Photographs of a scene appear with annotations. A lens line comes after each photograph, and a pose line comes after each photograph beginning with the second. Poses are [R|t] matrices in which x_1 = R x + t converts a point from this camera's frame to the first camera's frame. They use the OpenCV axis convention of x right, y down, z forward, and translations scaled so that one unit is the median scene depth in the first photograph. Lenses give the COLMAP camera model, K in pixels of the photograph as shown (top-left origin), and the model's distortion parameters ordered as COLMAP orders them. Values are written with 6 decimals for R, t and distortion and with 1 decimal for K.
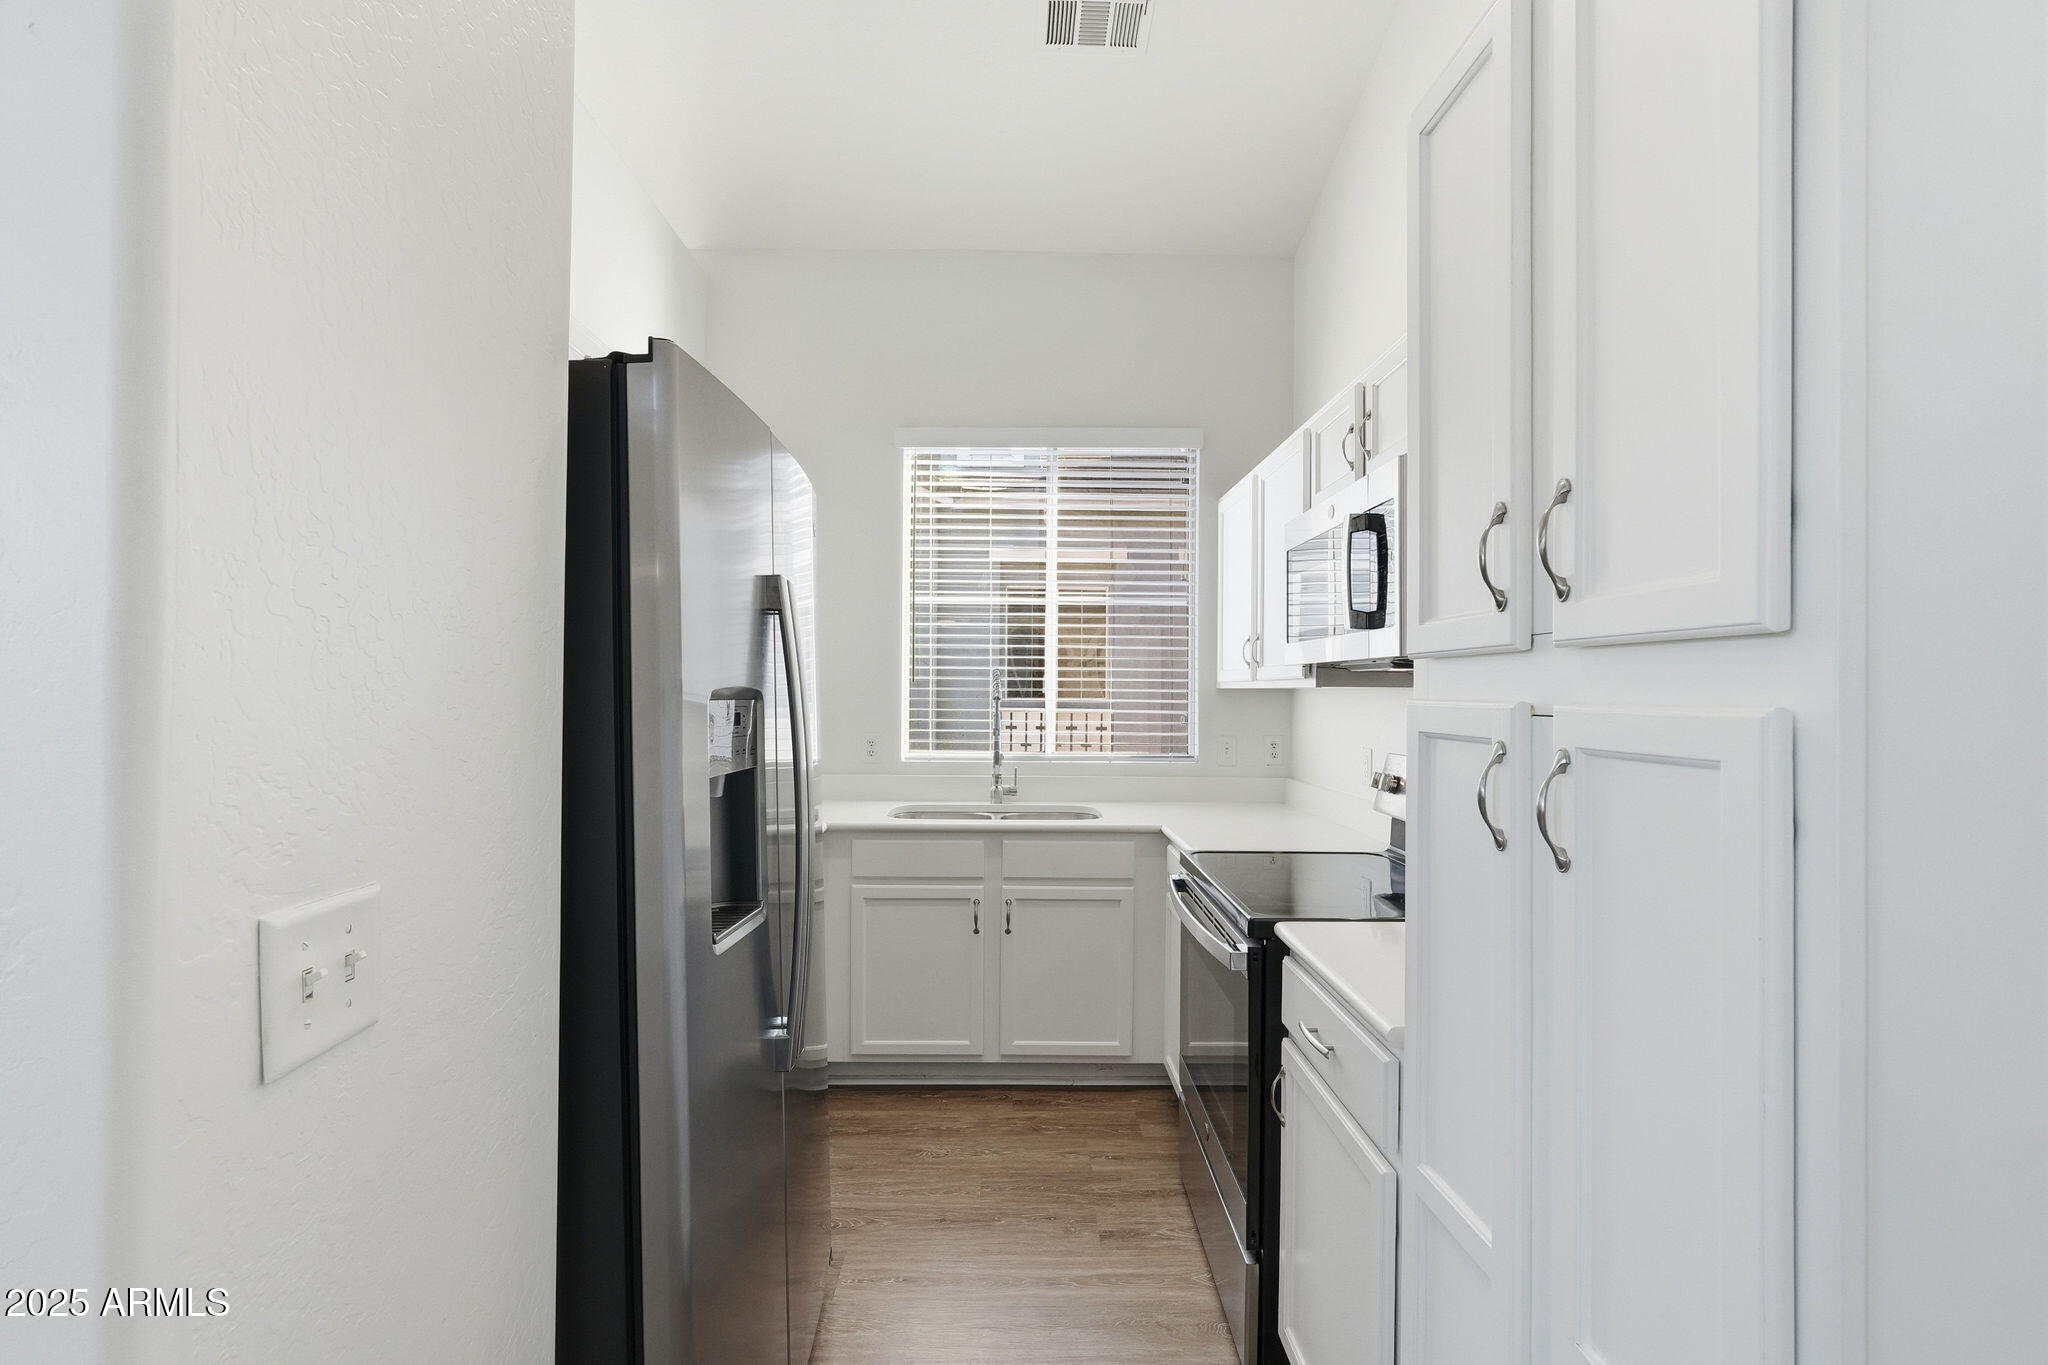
lens RADIAL K [[899.3, 0, 1019.3], [0, 899.3, 682.6], [0, 0, 1]] dist [-0.006170, 0.002663]
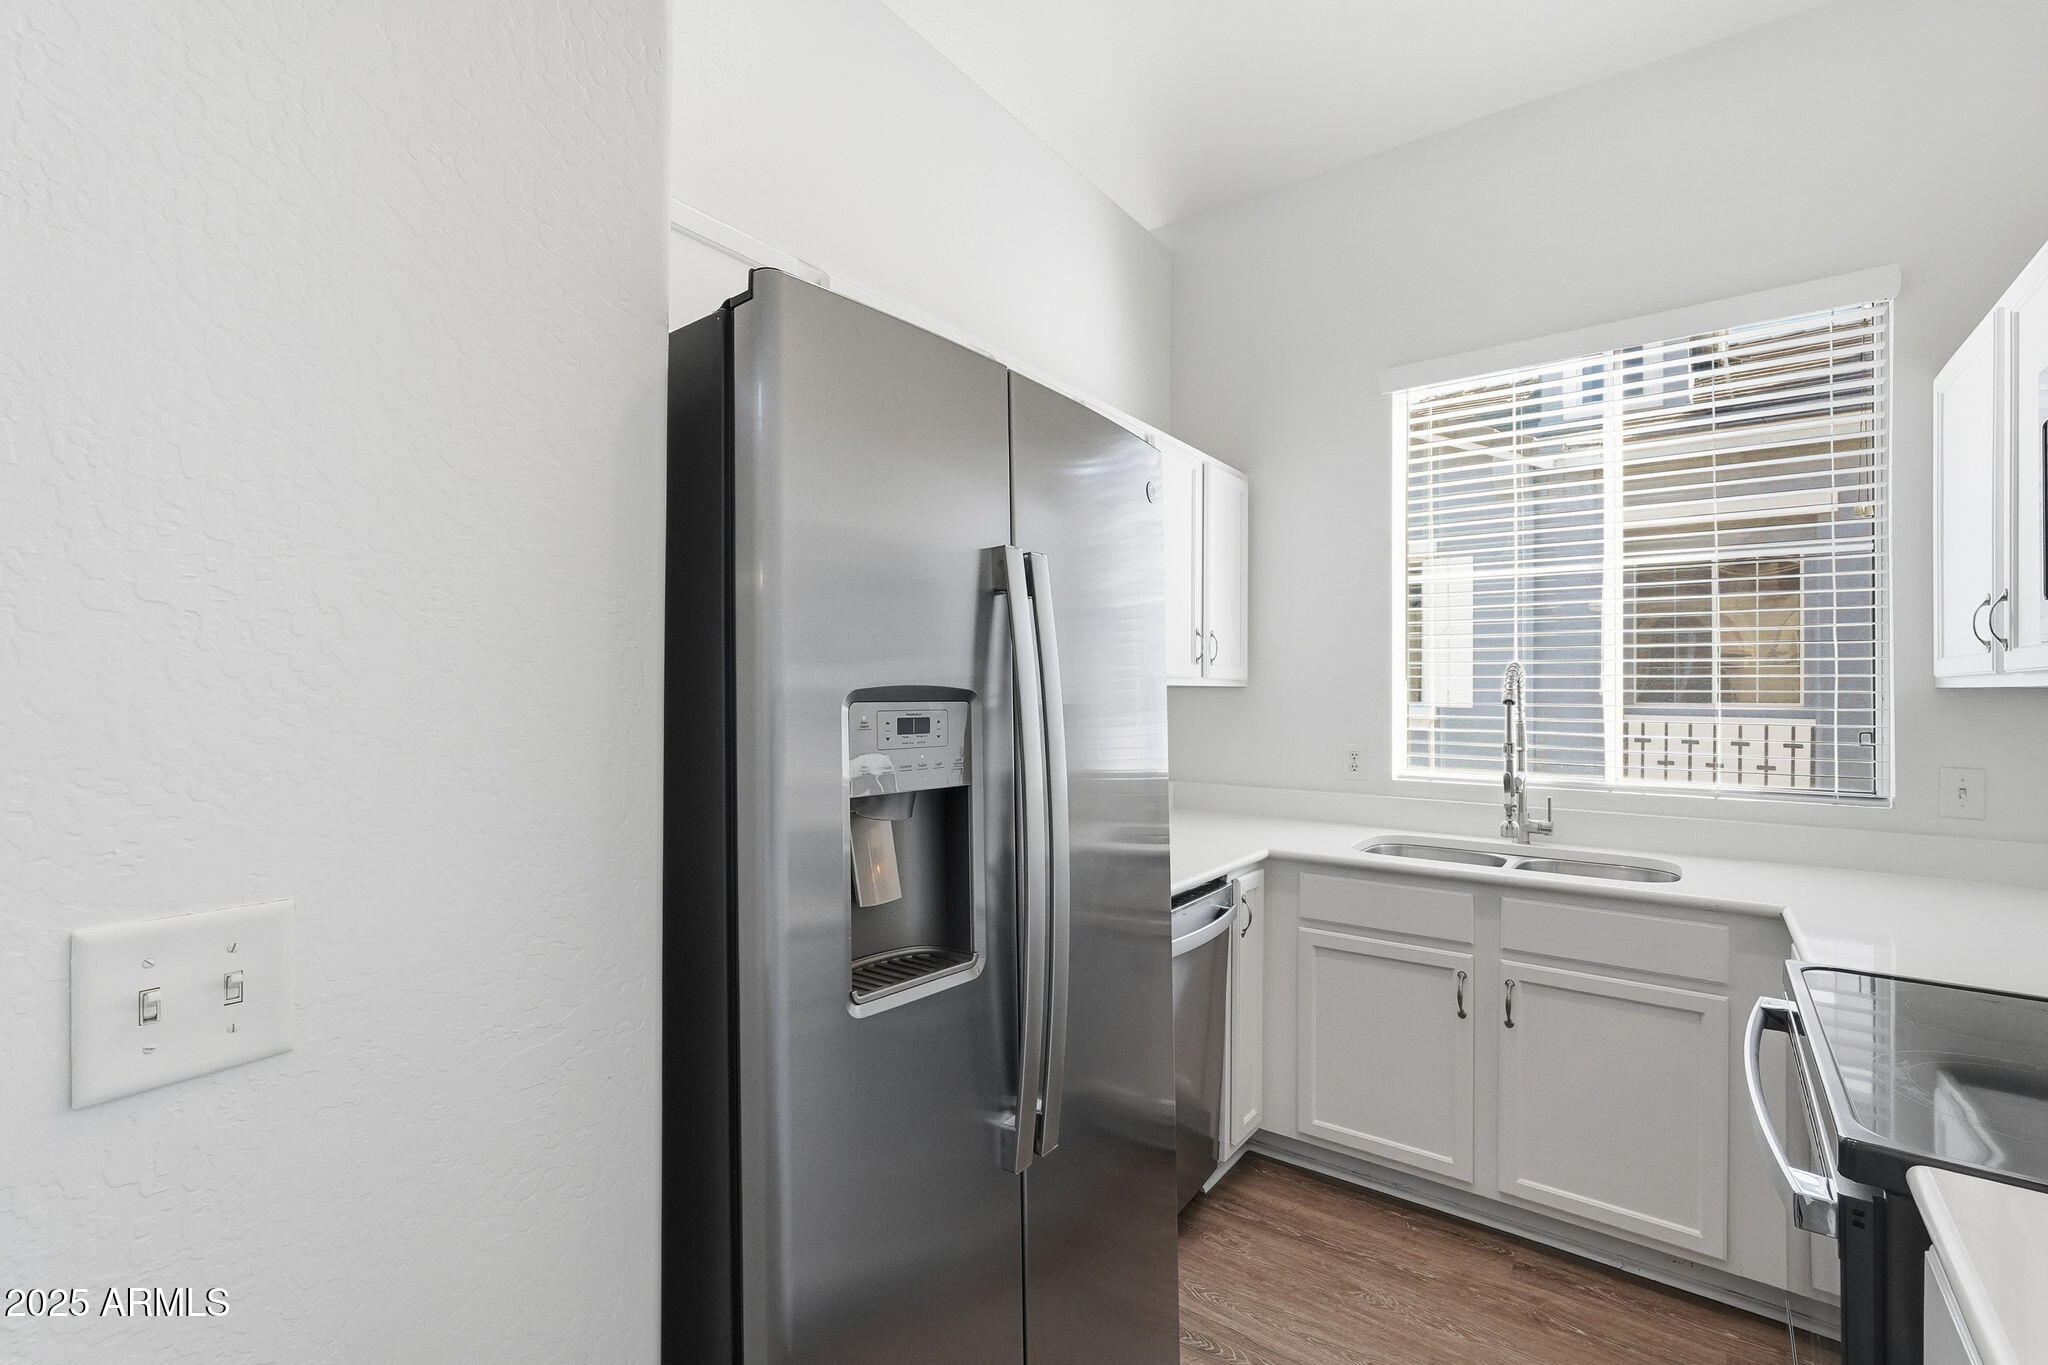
lens RADIAL K [[899.3, 0, 1023.5], [0, 899.3, 683.8], [0, 0, 1]] dist [-0.006170, 0.002663]
pose [[0.797344, -0.007964, -0.603473, 0.119624], [0.006577, 0.999968, -0.004506, 0.003120], [0.603490, -0.000376, 0.797371, 0.195581]]
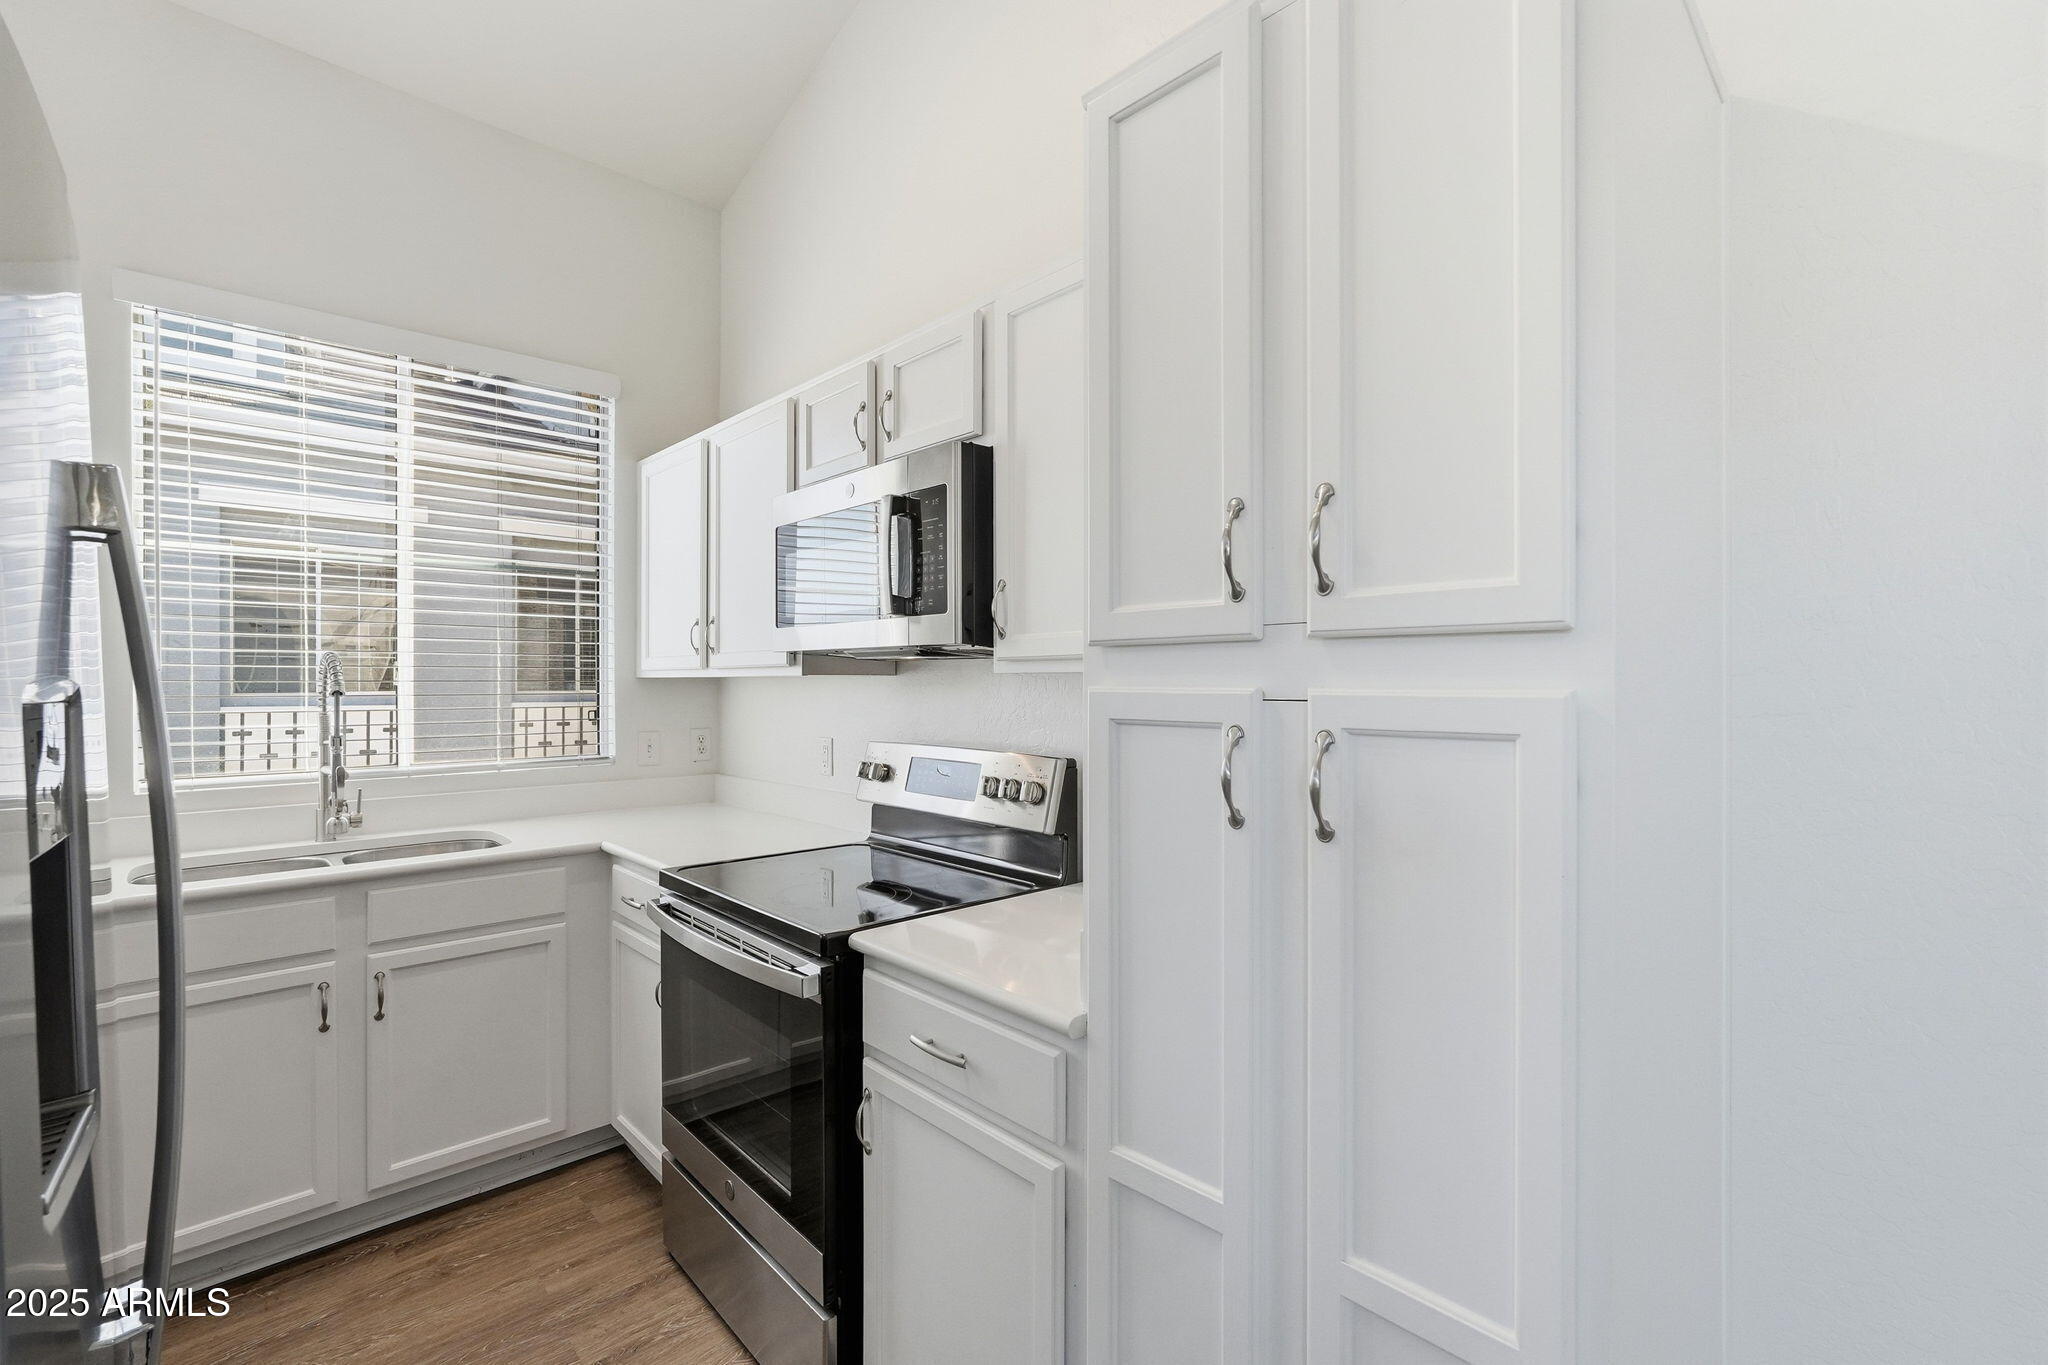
lens RADIAL K [[899.3, 0, 1013.9], [0, 899.3, 683.6], [0, 0, 1]] dist [-0.006170, 0.002663]
pose [[0.736742, -0.010291, 0.676095, -0.126769], [0.000999, 0.999900, 0.014131, 0.000344], [-0.676173, -0.009736, 0.736679, 0.136592]]
